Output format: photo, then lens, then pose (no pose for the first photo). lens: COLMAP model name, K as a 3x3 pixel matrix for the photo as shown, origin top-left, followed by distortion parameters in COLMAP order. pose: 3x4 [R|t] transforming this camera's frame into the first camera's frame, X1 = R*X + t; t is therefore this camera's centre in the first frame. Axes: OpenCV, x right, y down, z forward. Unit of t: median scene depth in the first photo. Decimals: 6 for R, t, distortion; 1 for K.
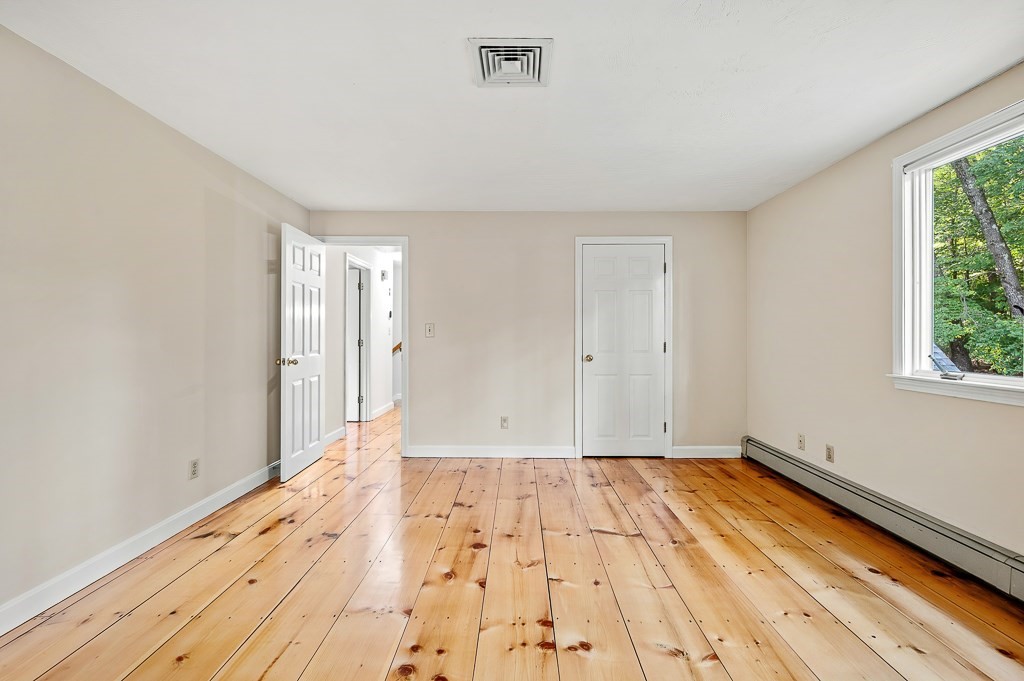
lens RADIAL K [[427.3, 0, 515.8], [0, 427.3, 336.2], [0, 0, 1]] dist [-0.000663, -0.000114]
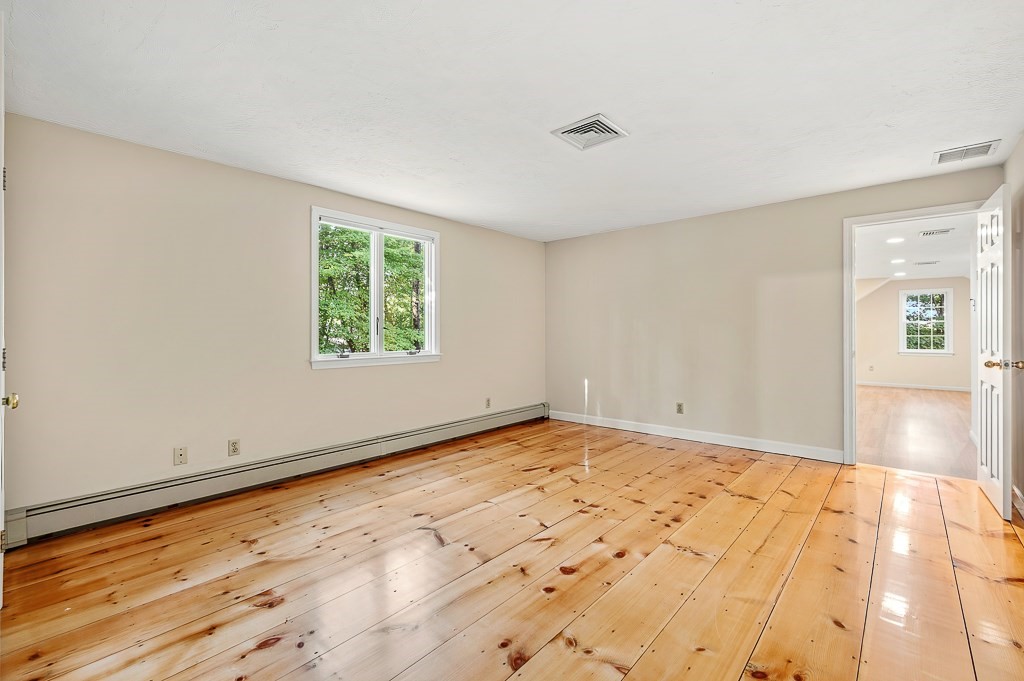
lens RADIAL K [[427.3, 0, 515.8], [0, 427.3, 336.2], [0, 0, 1]] dist [-0.000663, -0.000114]
pose [[-0.747343, -0.002338, 0.664434, -0.422973], [0.002925, 0.999973, 0.006808, 0.003122], [-0.664432, 0.007031, -0.747316, 1.239341]]
